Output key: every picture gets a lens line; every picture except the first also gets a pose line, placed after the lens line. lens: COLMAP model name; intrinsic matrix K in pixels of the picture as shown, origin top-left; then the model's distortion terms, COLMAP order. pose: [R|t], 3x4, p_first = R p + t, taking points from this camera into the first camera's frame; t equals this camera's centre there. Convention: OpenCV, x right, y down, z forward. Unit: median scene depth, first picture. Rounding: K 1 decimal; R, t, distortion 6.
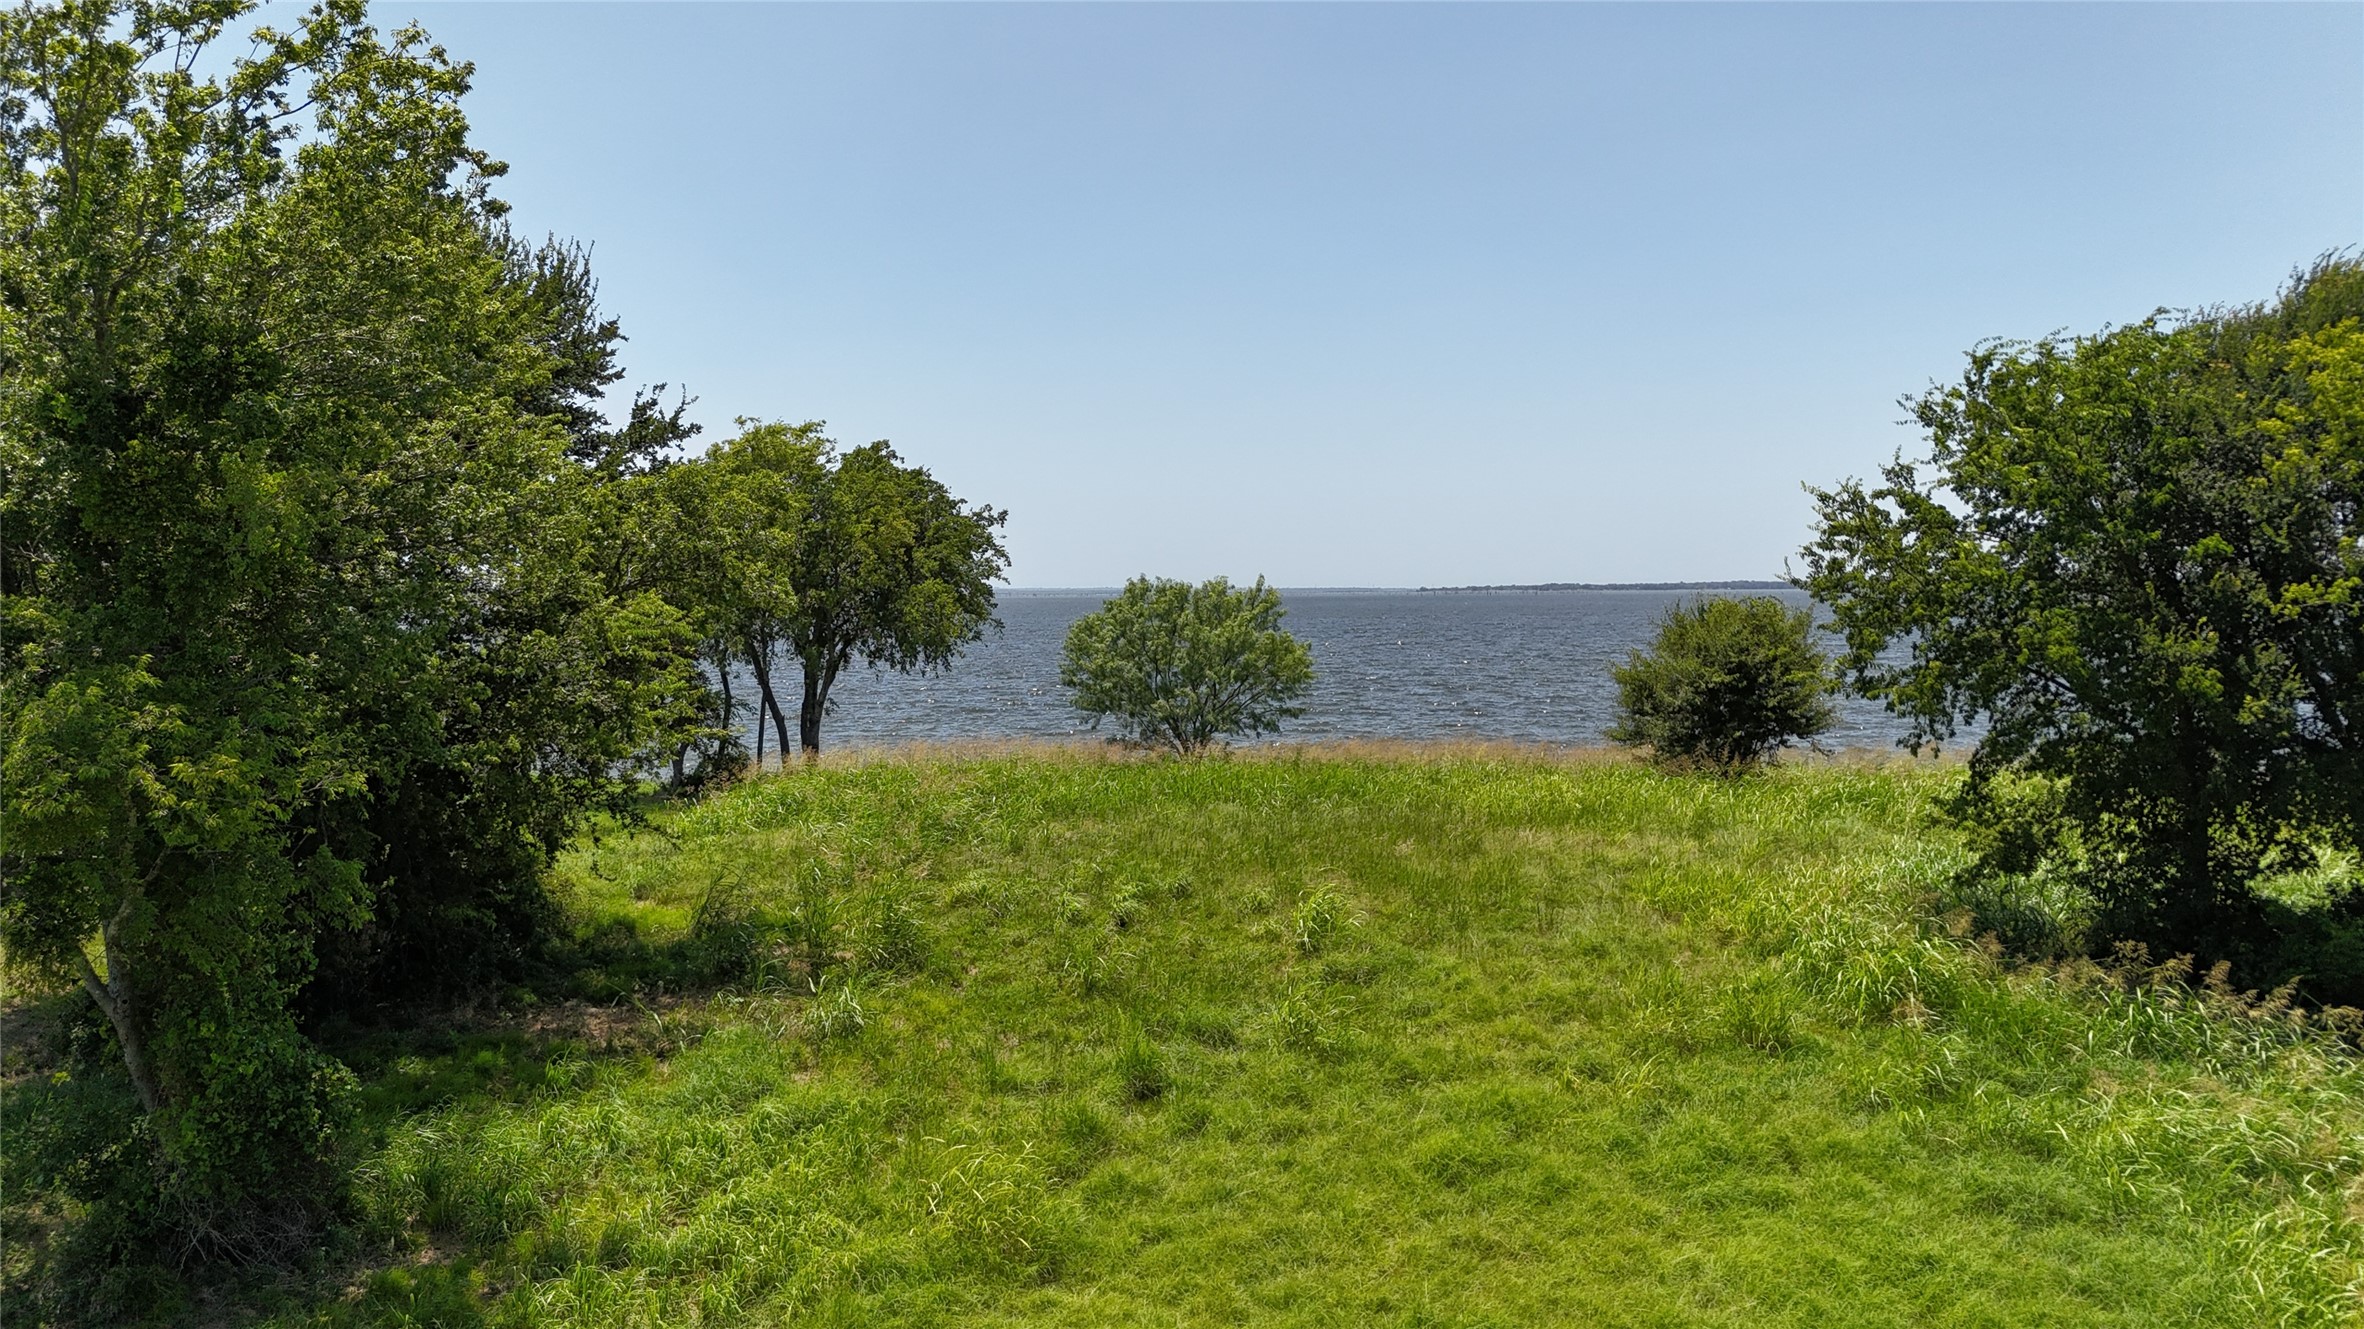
lens RADIAL K [[1744.9, 0, 1175.4], [0, 1744.9, 675.6], [0, 0, 1]] dist [0.067994, -0.069086]
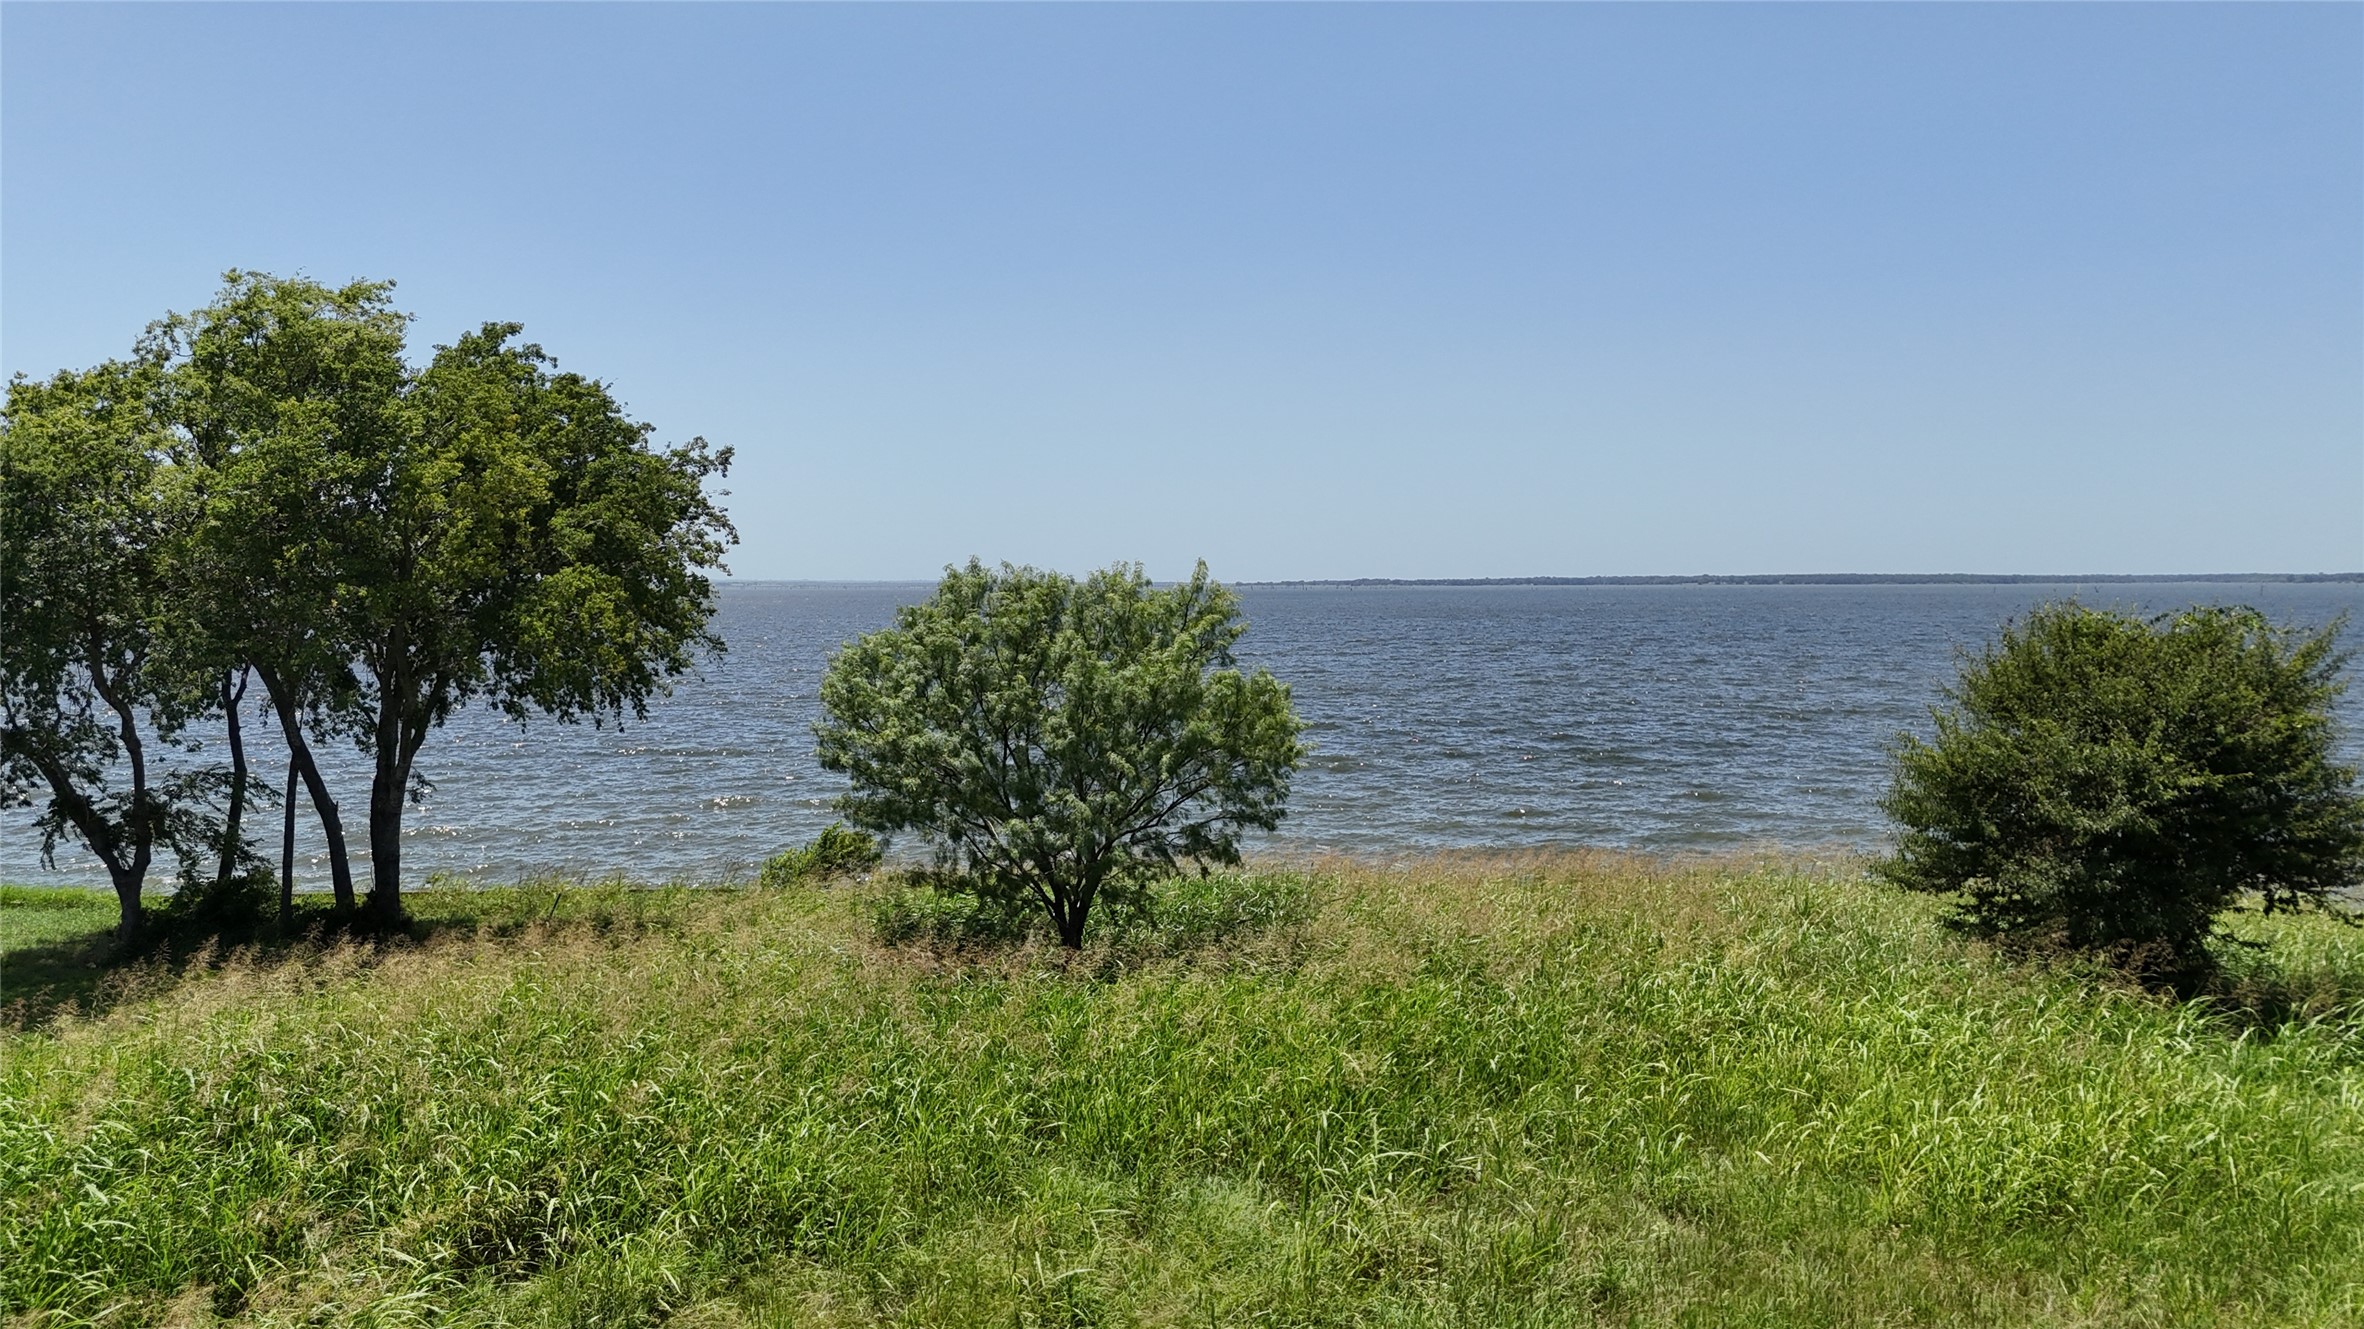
lens RADIAL K [[1744.9, 0, 1195.8], [0, 1744.9, 656.1], [0, 0, 1]] dist [0.067994, -0.069086]
pose [[0.993023, -0.001177, 0.117917, -0.013909], [0.002068, 0.999970, -0.007430, -0.022909], [-0.117905, 0.007622, 0.992996, 0.440626]]
